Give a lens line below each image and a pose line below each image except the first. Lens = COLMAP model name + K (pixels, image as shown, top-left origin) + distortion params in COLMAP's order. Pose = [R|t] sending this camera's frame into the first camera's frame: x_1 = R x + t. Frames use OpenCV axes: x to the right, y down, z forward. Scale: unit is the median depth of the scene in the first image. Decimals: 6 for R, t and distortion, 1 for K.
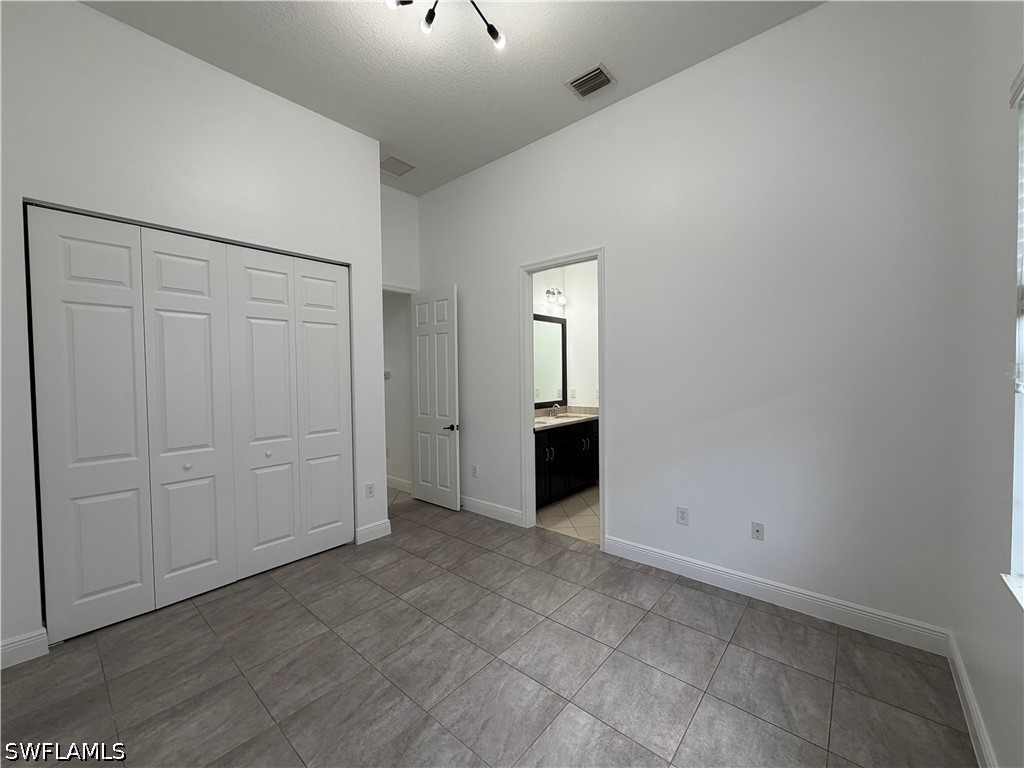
lens RADIAL K [[405.6, 0, 513.9], [0, 405.6, 386.1], [0, 0, 1]] dist [-0.001585, 0.000511]
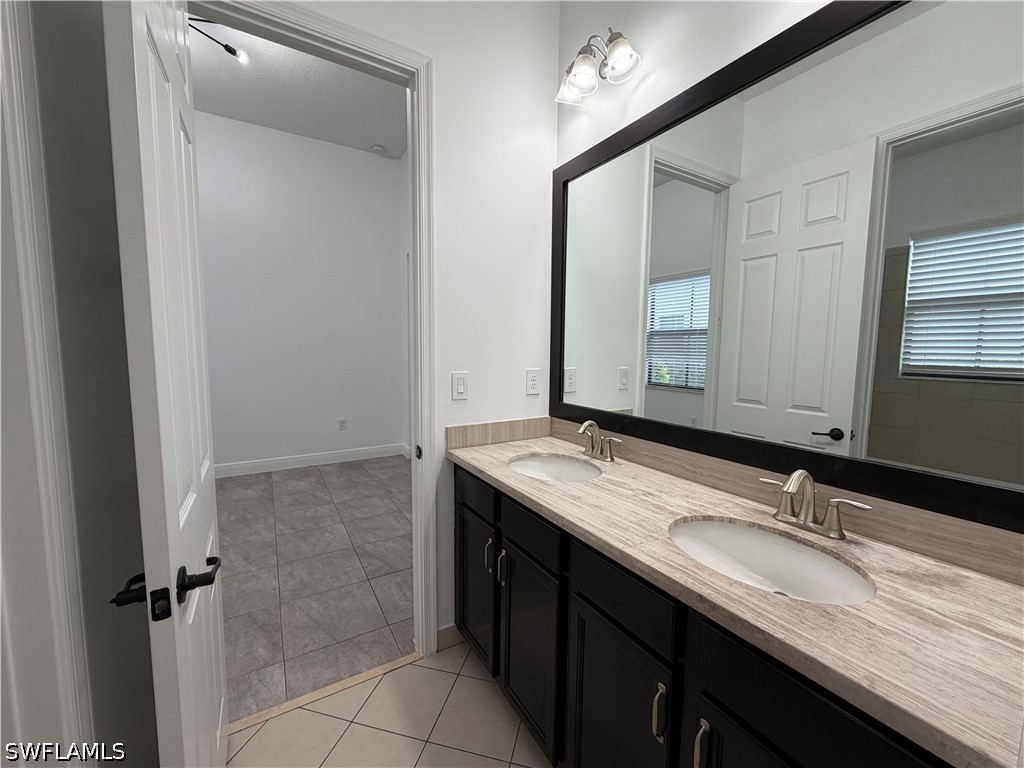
lens RADIAL K [[405.6, 0, 516.8], [0, 405.6, 378.7], [0, 0, 1]] dist [-0.001585, 0.000511]
pose [[-0.314773, 0.086340, -0.945232, 0.622041], [-0.025860, 0.994704, 0.099471, -0.030042], [0.948815, 0.055755, -0.310873, 1.785034]]
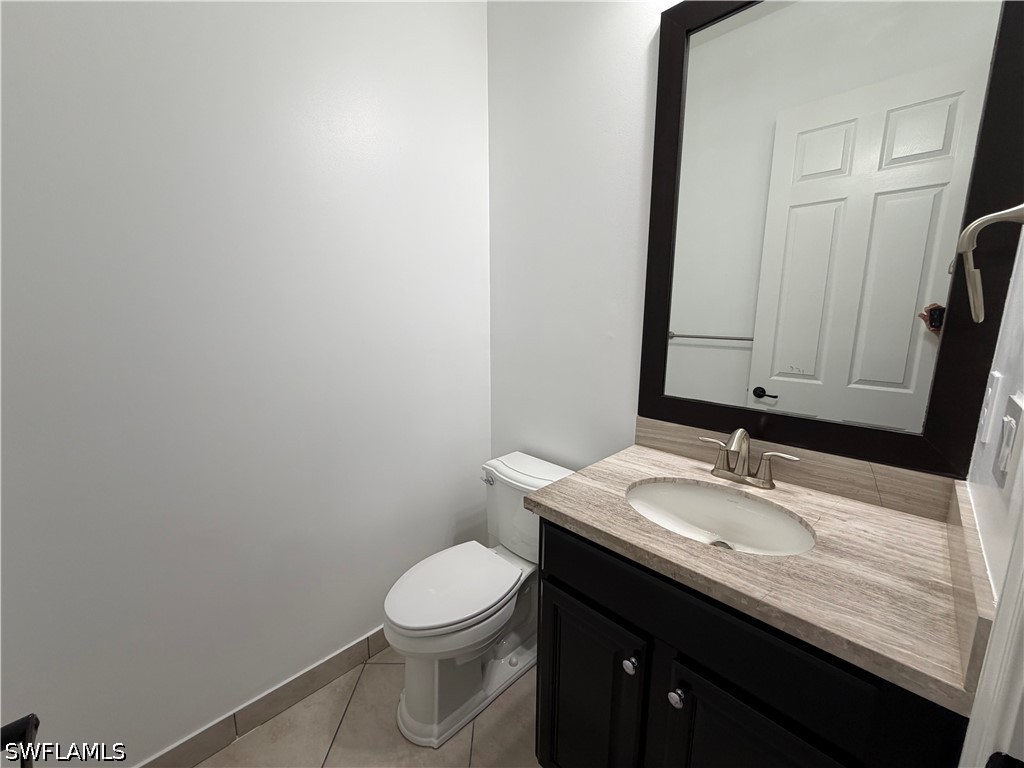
lens RADIAL K [[405.6, 0, 535.7], [0, 405.6, 386.3], [0, 0, 1]] dist [-0.001585, 0.000511]
pose [[-0.054133, 0.195704, -0.979168, 0.443559], [-0.032277, 0.979750, 0.197604, -0.022692], [0.998012, 0.042302, -0.046720, 1.566702]]
